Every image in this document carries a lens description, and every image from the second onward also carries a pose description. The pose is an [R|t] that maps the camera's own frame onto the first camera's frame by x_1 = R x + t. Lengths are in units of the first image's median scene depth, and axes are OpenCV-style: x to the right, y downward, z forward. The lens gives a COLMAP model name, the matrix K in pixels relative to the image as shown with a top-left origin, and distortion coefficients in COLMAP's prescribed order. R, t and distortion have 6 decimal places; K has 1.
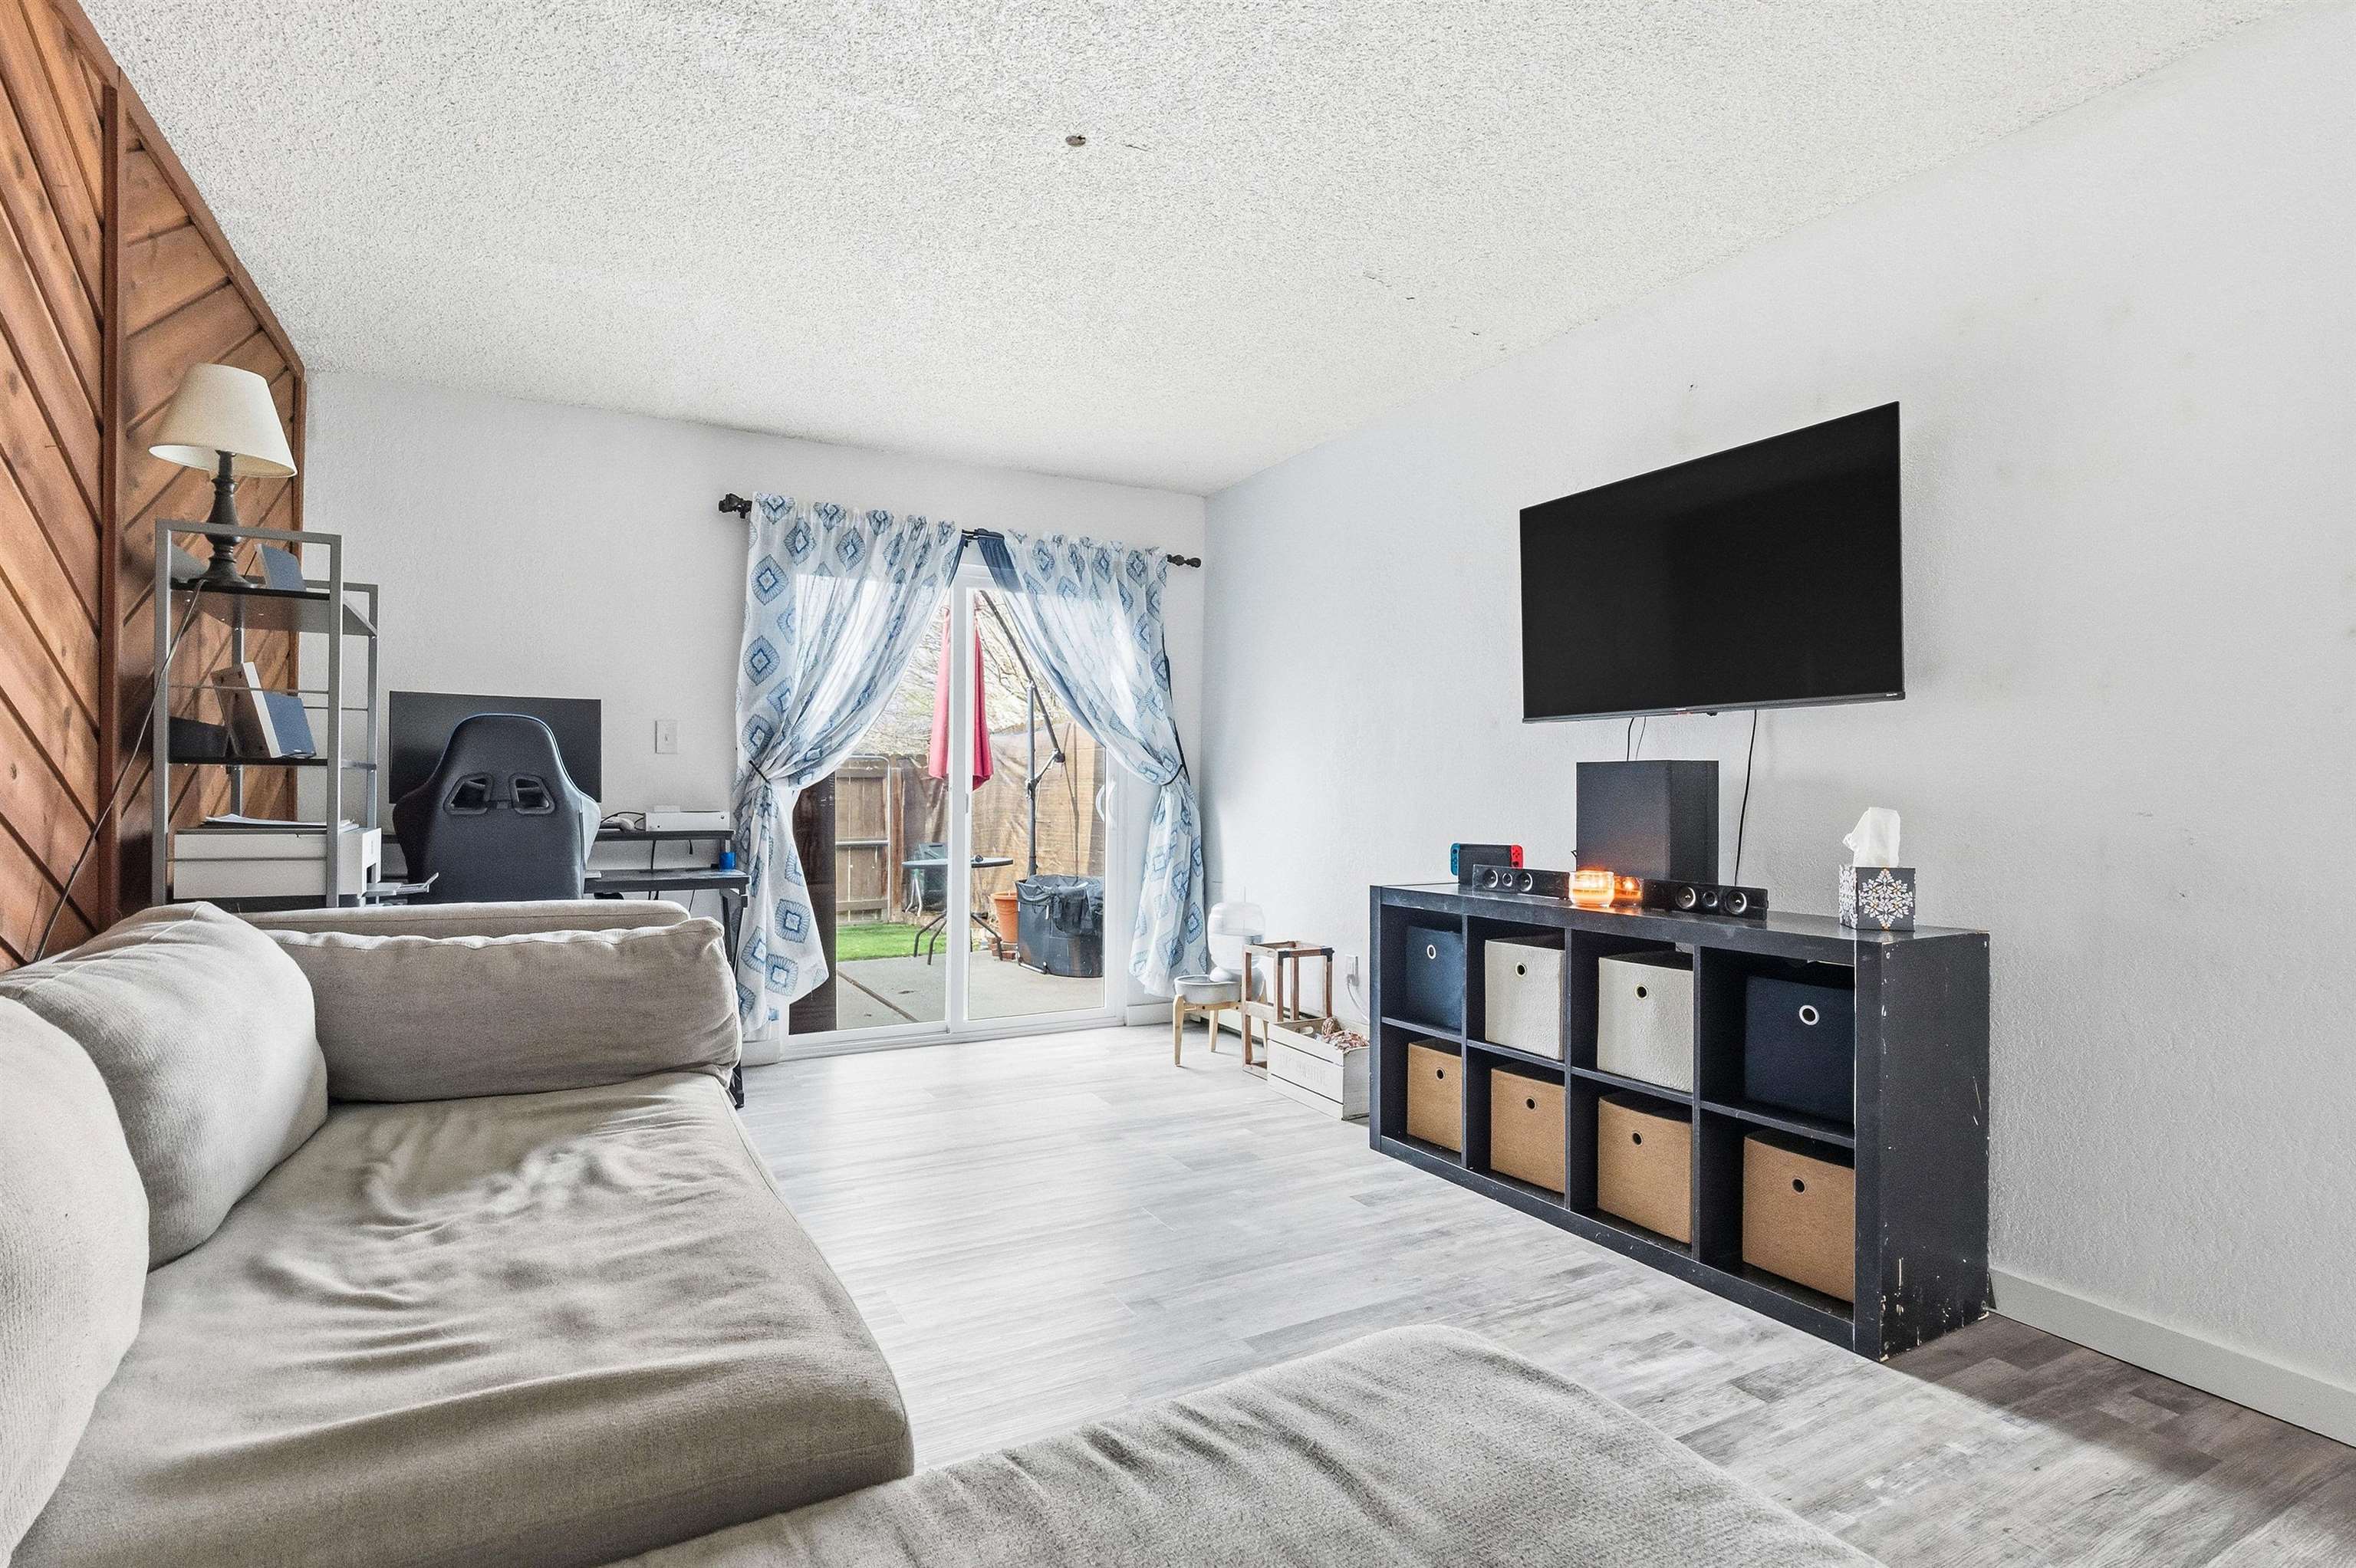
lens RADIAL K [[1168.5, 0, 1178.0], [0, 1168.5, 784.0], [0, 0, 1]] dist [-0.015412, -0.000338]
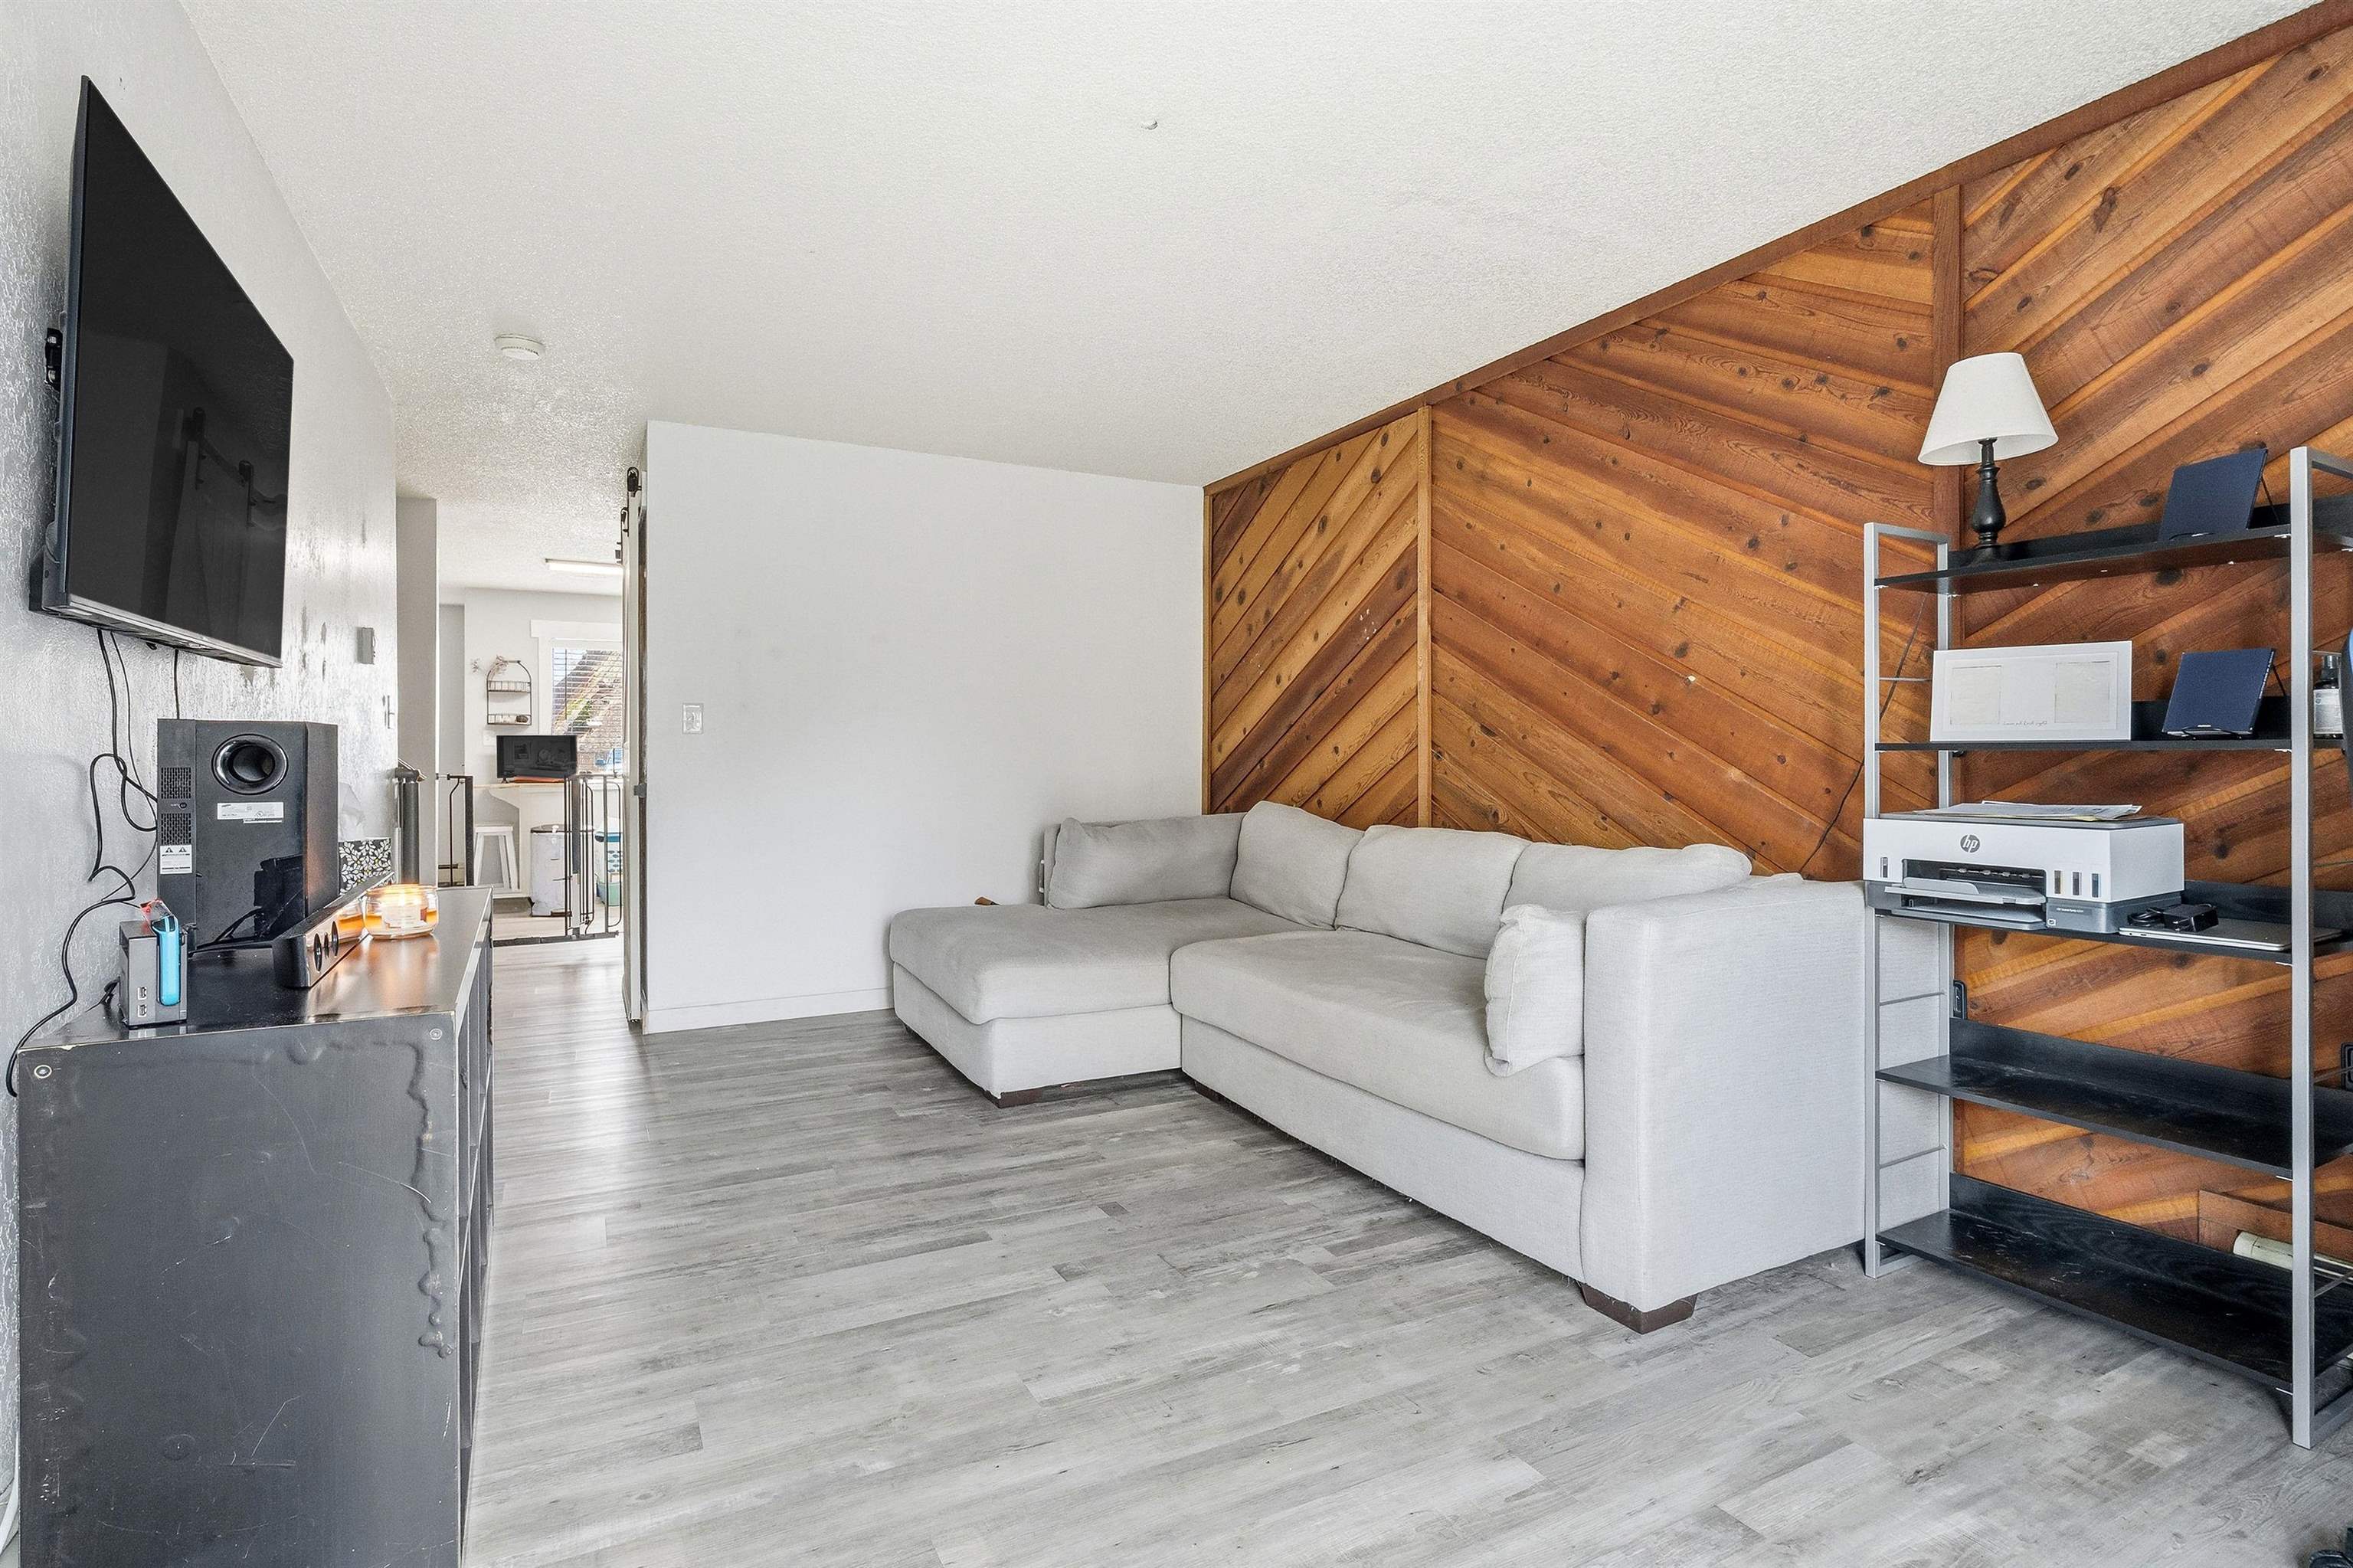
lens RADIAL K [[1135.8, 0, 1164.1], [0, 1135.8, 763.2], [0, 0, 1]] dist [-0.006130, -0.001354]
pose [[-0.999732, -0.005231, 0.022541, -0.124065], [-0.005178, 0.999984, 0.002409, -0.002218], [-0.022553, 0.002291, -0.999743, 1.907069]]
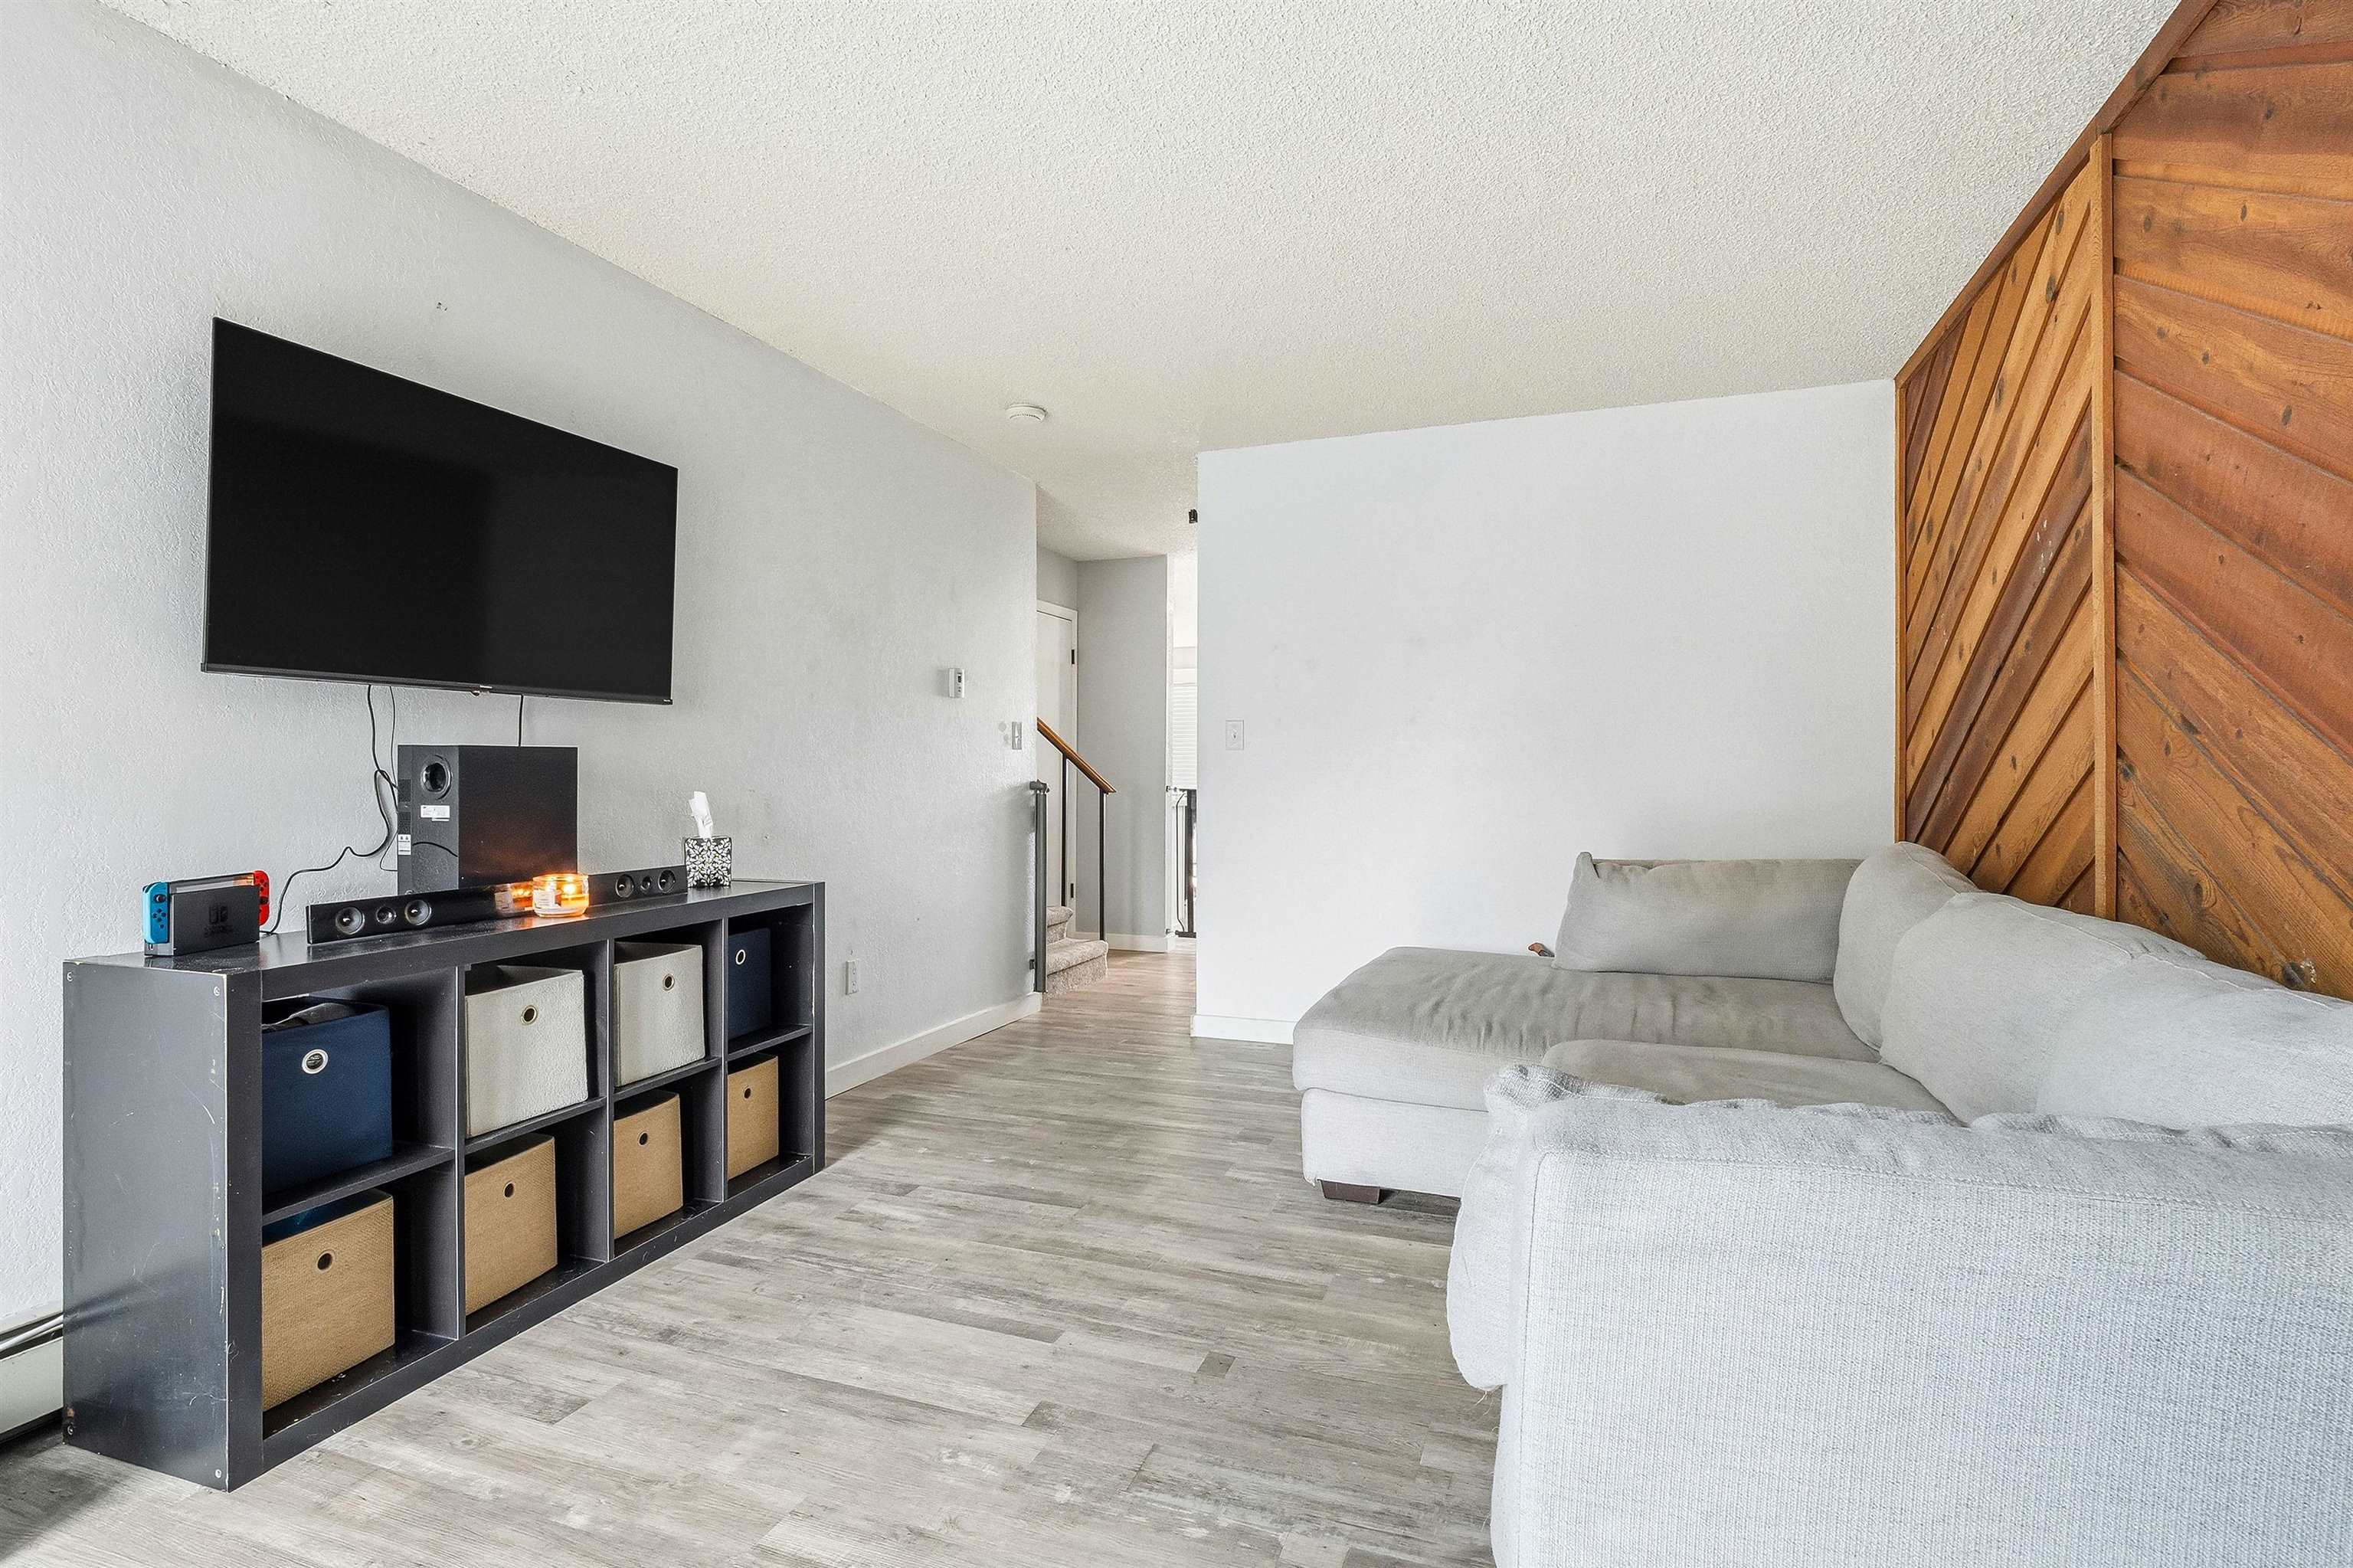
lens RADIAL K [[1135.8, 0, 1164.1], [0, 1135.8, 763.2], [0, 0, 1]] dist [-0.006130, -0.001354]
pose [[-0.659752, -0.002187, 0.751480, -0.650733], [-0.007090, 0.999969, -0.003314, -0.009627], [-0.751450, -0.007514, -0.659747, 1.402328]]
